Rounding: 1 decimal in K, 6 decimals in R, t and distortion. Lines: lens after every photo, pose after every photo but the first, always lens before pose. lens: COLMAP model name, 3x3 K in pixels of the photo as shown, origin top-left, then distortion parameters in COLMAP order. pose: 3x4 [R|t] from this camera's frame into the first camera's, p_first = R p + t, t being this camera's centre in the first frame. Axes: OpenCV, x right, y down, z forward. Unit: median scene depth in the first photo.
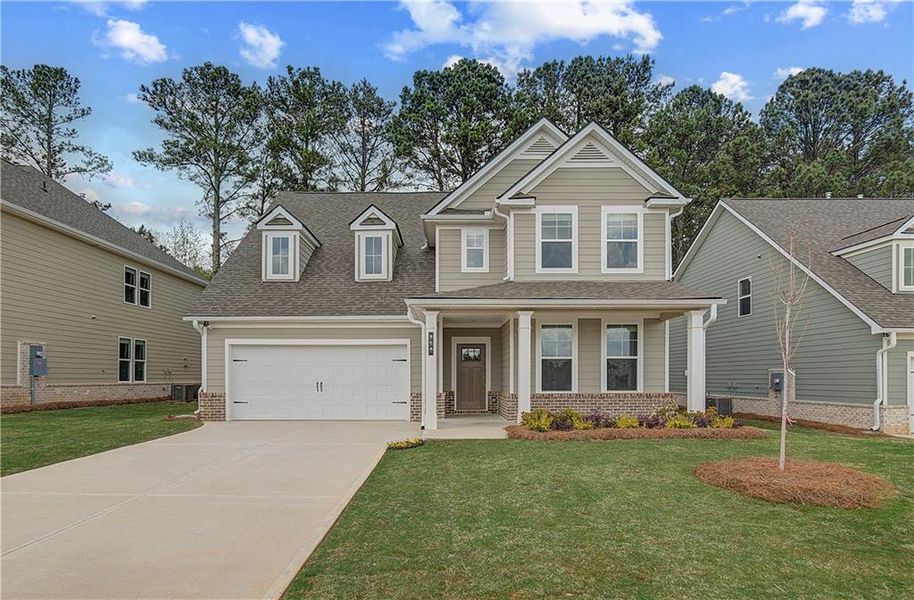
lens RADIAL K [[460.6, 0, 461.7], [0, 460.6, 299.6], [0, 0, 1]] dist [-0.001625, -0.000182]
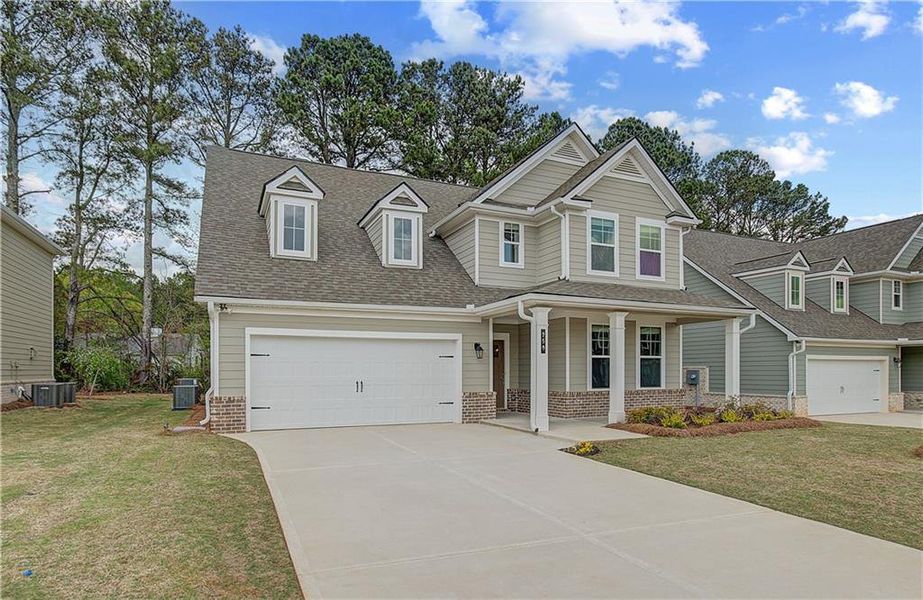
lens RADIAL K [[458.8, 0, 471.7], [0, 458.8, 300.1], [0, 0, 1]] dist [0.000085, 0.000137]
pose [[0.928418, 0.057206, 0.367106, -0.437566], [-0.062403, 0.998048, 0.002293, 0.013510], [-0.366258, -0.025038, 0.930176, 0.133006]]
